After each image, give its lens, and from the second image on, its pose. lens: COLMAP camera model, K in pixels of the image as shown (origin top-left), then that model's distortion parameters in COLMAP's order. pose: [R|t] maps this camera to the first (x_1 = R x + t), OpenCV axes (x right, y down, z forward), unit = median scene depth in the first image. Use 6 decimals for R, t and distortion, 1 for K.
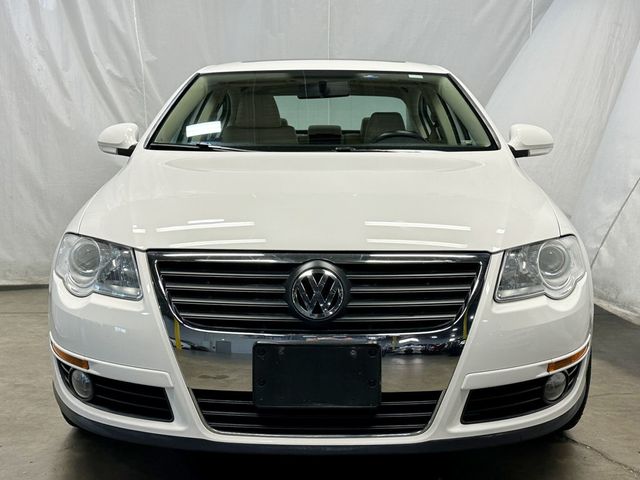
lens RADIAL K [[845.1, 0, 316.7], [0, 845.1, 239.5], [0, 0, 1]] dist [0.133686, 0.000000]
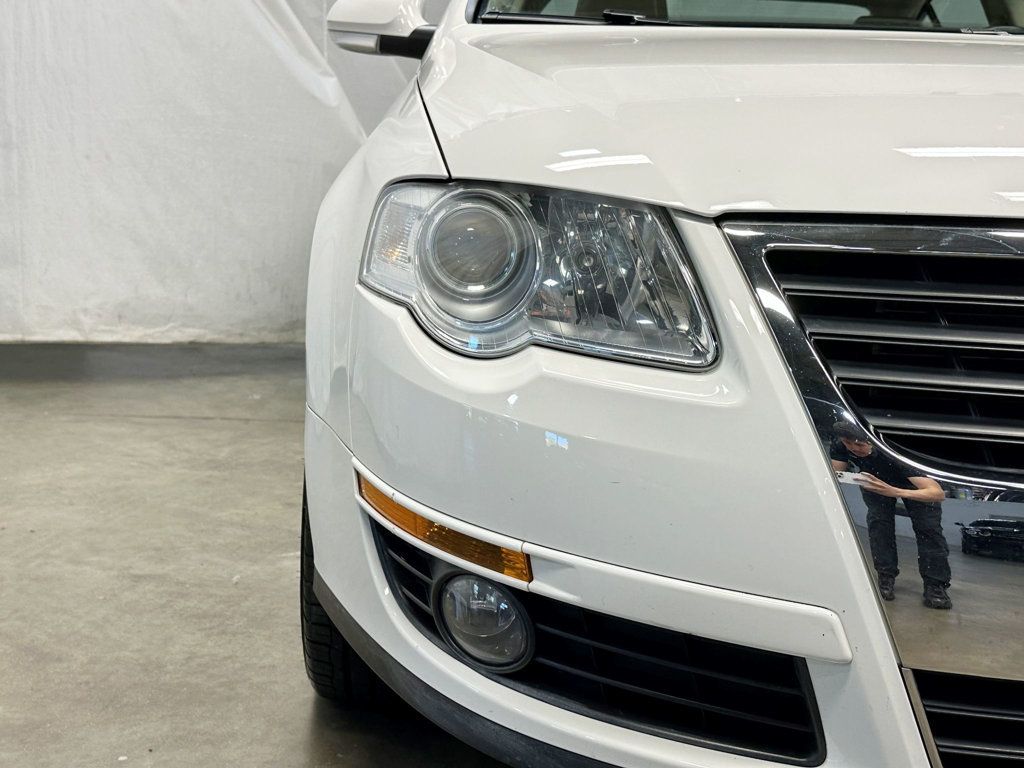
lens RADIAL K [[1352.2, 0, 510.3], [0, 1352.2, 360.2], [0, 0, 1]] dist [0.133686, 0.000000]
pose [[0.998691, 0.039865, 0.032059, -0.278264], [-0.040699, 0.998838, 0.025823, 0.053358], [-0.030992, -0.027094, 0.999152, 0.467614]]
